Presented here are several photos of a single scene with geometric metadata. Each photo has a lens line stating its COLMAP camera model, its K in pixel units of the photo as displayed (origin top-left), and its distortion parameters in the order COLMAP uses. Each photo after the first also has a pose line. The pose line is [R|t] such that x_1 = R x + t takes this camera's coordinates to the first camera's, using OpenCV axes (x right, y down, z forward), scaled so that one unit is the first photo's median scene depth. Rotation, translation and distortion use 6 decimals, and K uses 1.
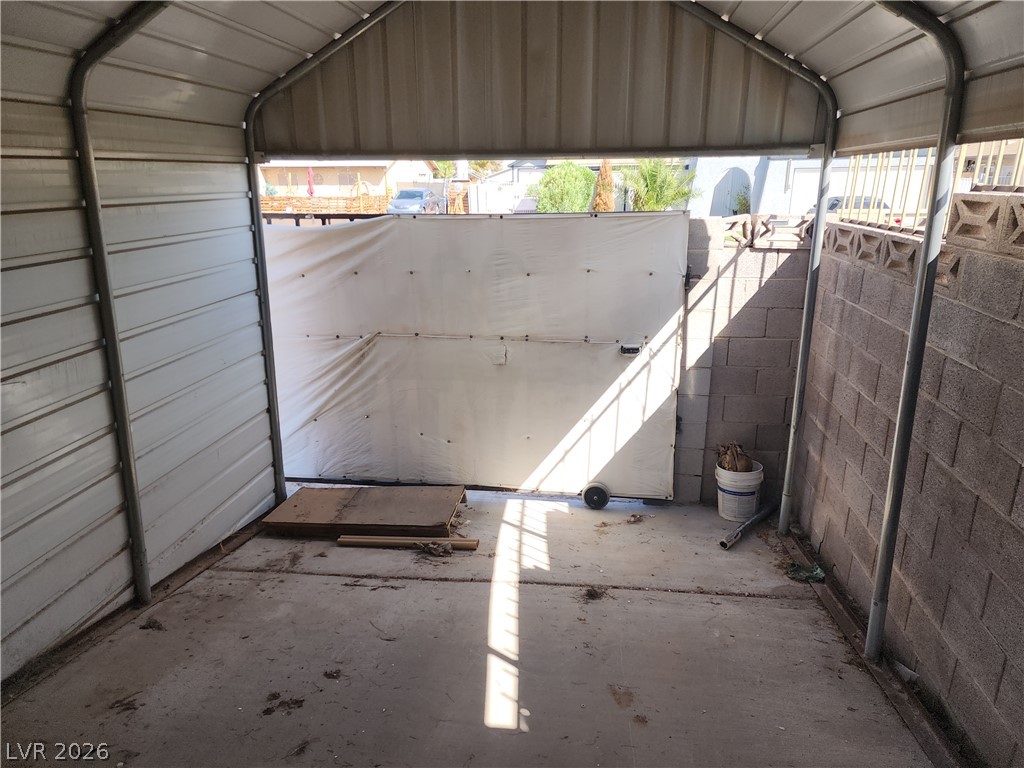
lens RADIAL K [[688.1, 0, 505.8], [0, 688.1, 383.3], [0, 0, 1]] dist [0.093776, -0.101134]
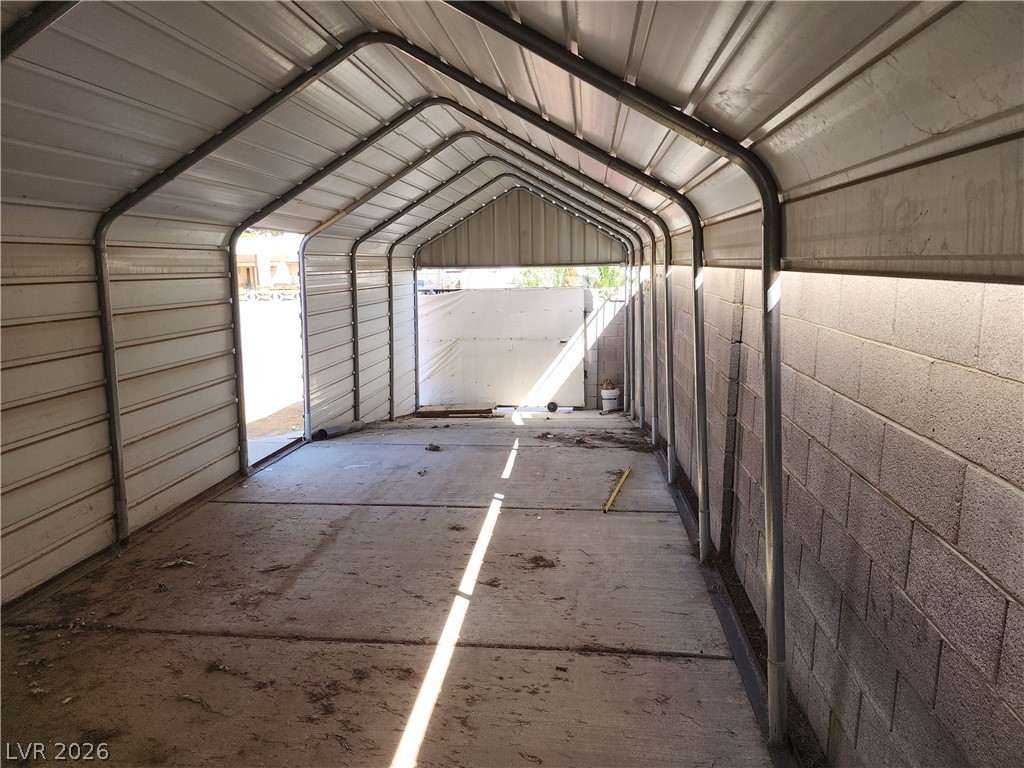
lens RADIAL K [[688.1, 0, 505.8], [0, 688.1, 383.3], [0, 0, 1]] dist [0.093776, -0.101134]
pose [[0.999105, -0.017087, 0.038685, -0.122484], [0.021786, 0.991981, -0.124497, 0.396981], [-0.036248, 0.125228, 0.991466, -1.395142]]
